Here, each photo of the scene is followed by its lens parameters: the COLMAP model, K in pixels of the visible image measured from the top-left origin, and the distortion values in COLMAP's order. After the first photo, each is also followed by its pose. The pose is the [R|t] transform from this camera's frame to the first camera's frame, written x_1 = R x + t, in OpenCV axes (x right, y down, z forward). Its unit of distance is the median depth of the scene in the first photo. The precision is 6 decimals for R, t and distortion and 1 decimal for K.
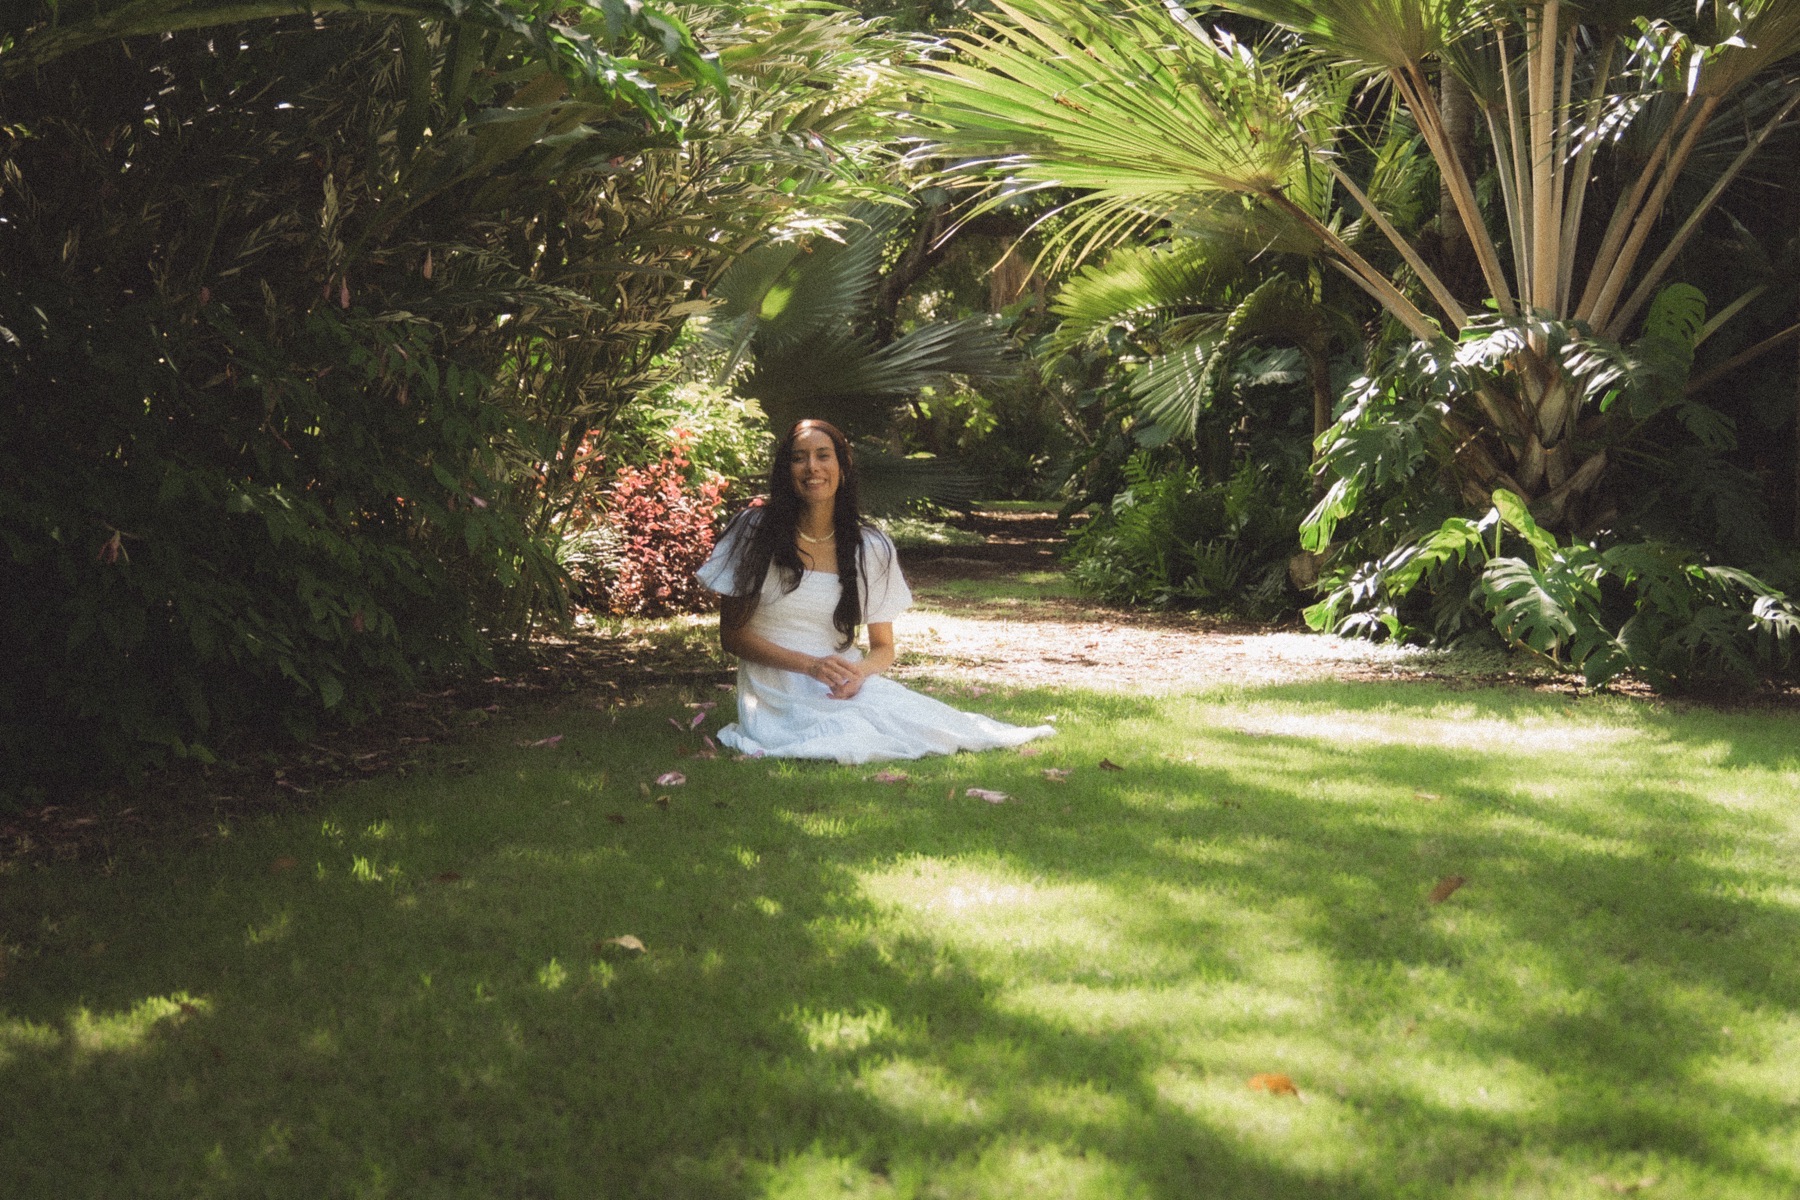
lens RADIAL K [[2053.6, 0, 899.1], [0, 2053.6, 597.3], [0, 0, 1]] dist [0.000569, 0.000000]
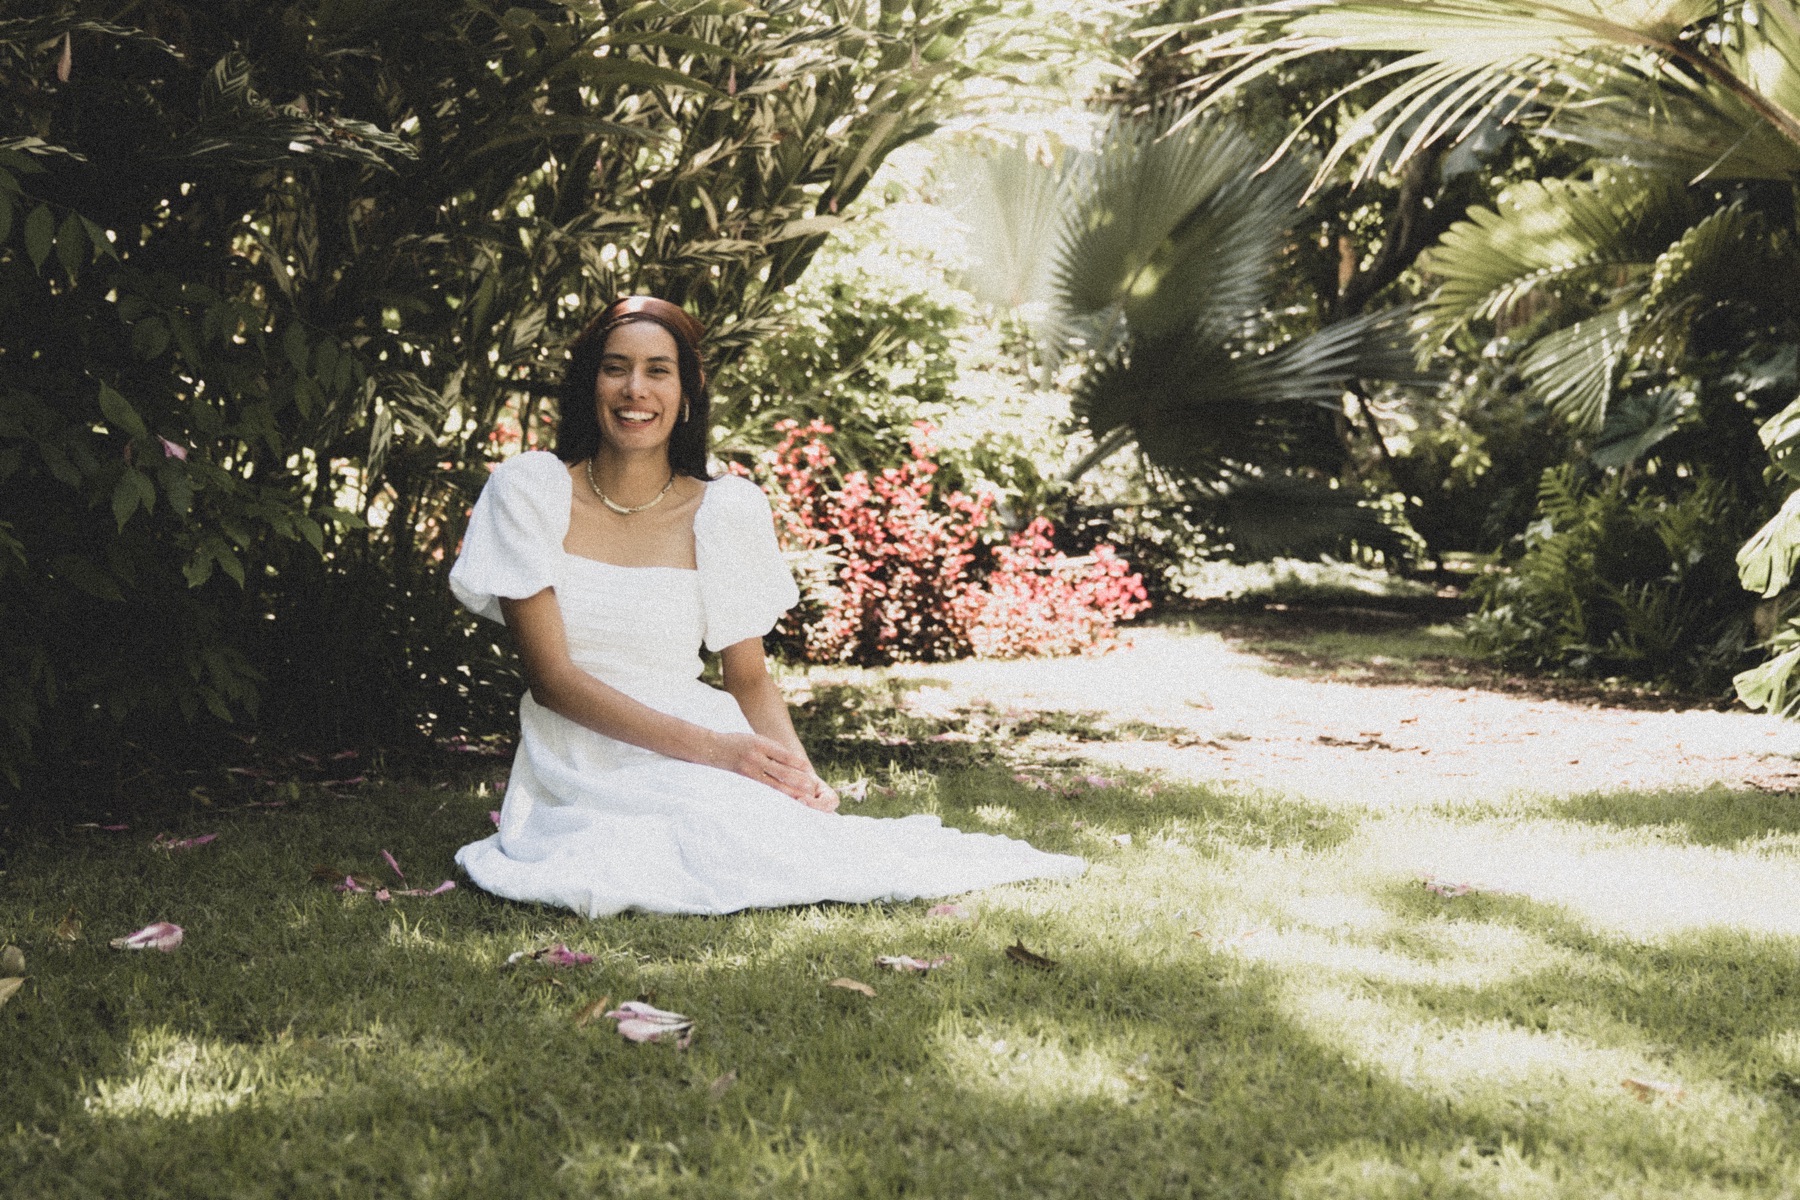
lens RADIAL K [[2298.4, 0, 901.0], [0, 2298.4, 603.9], [0, 0, 1]] dist [0.013945, 0.000000]
pose [[0.979185, 0.021892, -0.201786, 0.061635], [-0.026386, 0.999460, -0.019604, 0.002953], [0.201248, 0.024521, 0.979233, 0.154586]]
